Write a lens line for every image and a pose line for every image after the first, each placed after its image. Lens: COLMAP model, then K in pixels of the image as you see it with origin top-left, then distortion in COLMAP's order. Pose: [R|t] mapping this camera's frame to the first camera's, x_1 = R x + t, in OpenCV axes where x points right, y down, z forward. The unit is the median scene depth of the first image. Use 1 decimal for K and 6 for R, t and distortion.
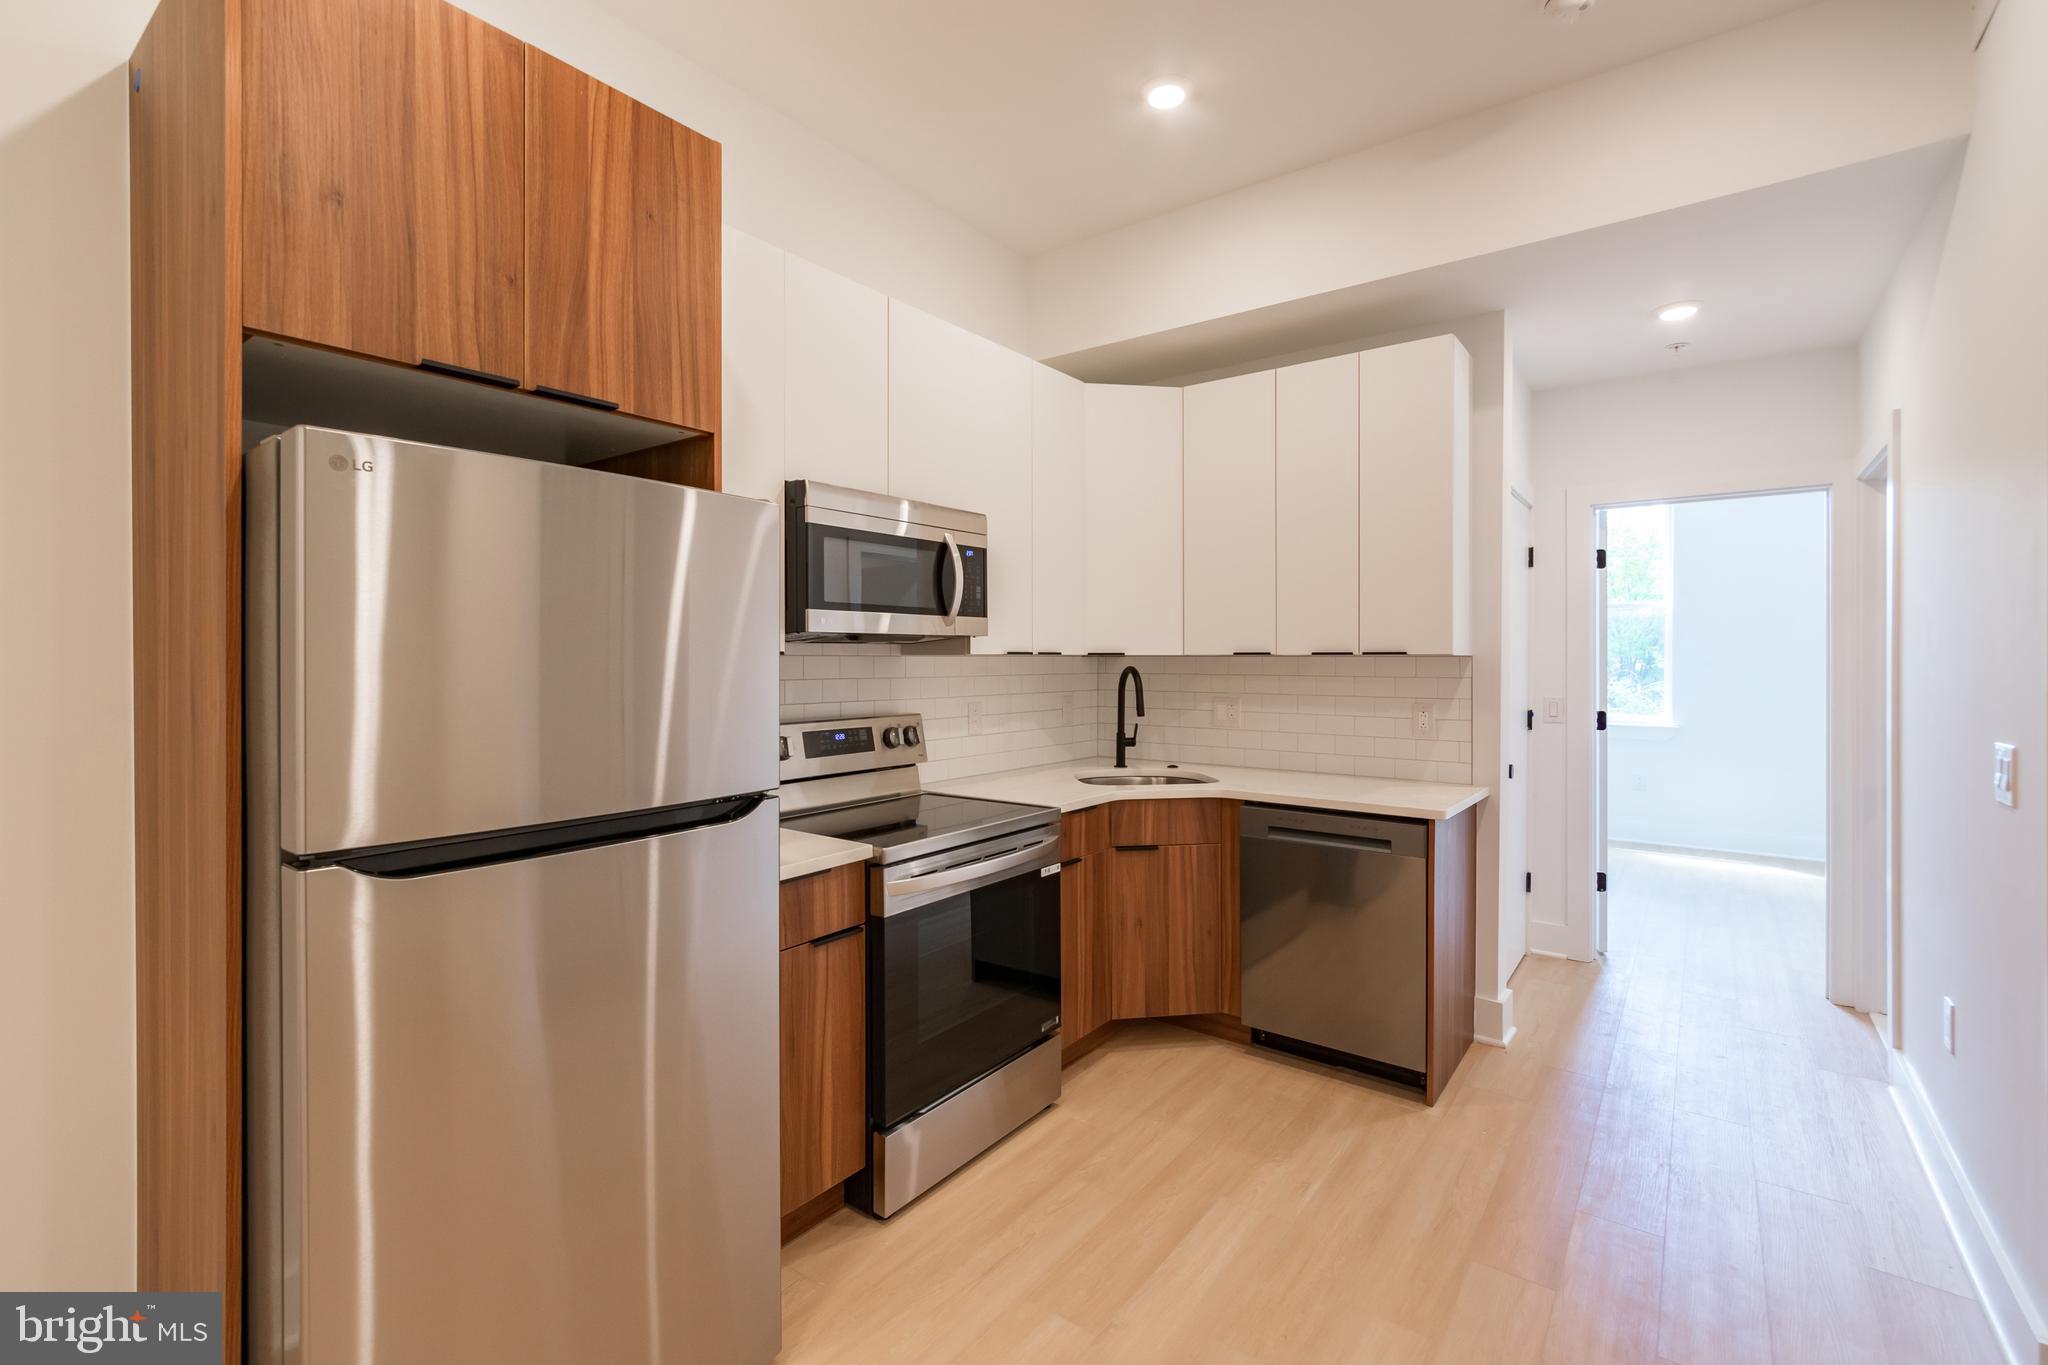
lens RADIAL K [[916.8, 0, 1003.4], [0, 916.8, 657.0], [0, 0, 1]] dist [-0.010917, 0.000927]
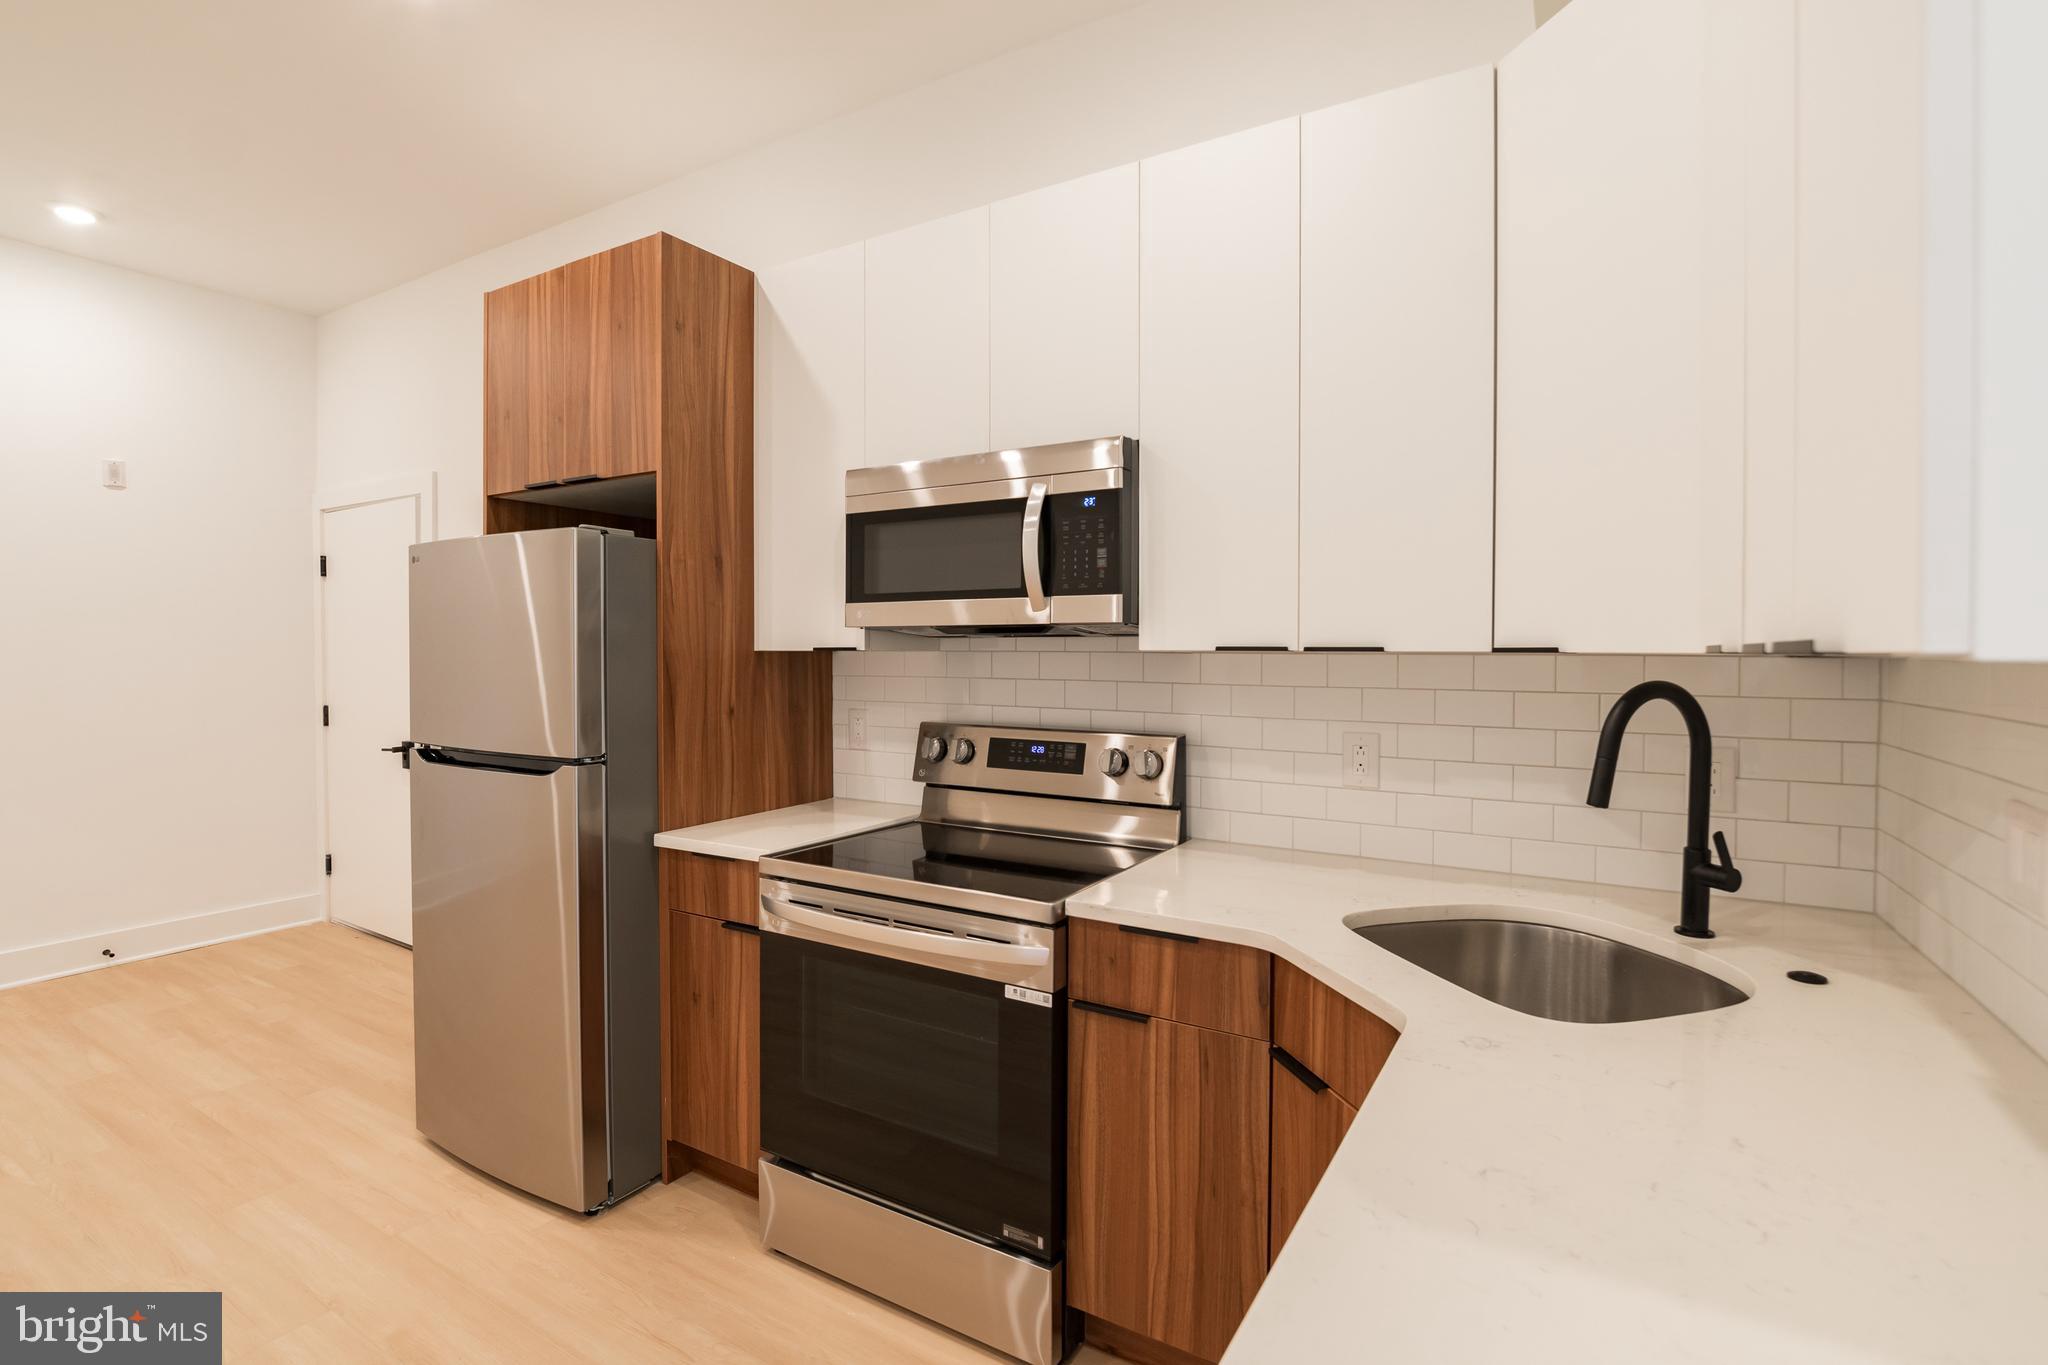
lens RADIAL K [[916.8, 0, 1014.7], [0, 916.8, 663.6], [0, 0, 1]] dist [-0.010917, 0.000927]
pose [[0.116158, 0.016754, -0.993089, 0.683757], [-0.001944, 0.999860, 0.016641, -0.004601], [0.993229, -0.000003, 0.116174, 0.942048]]
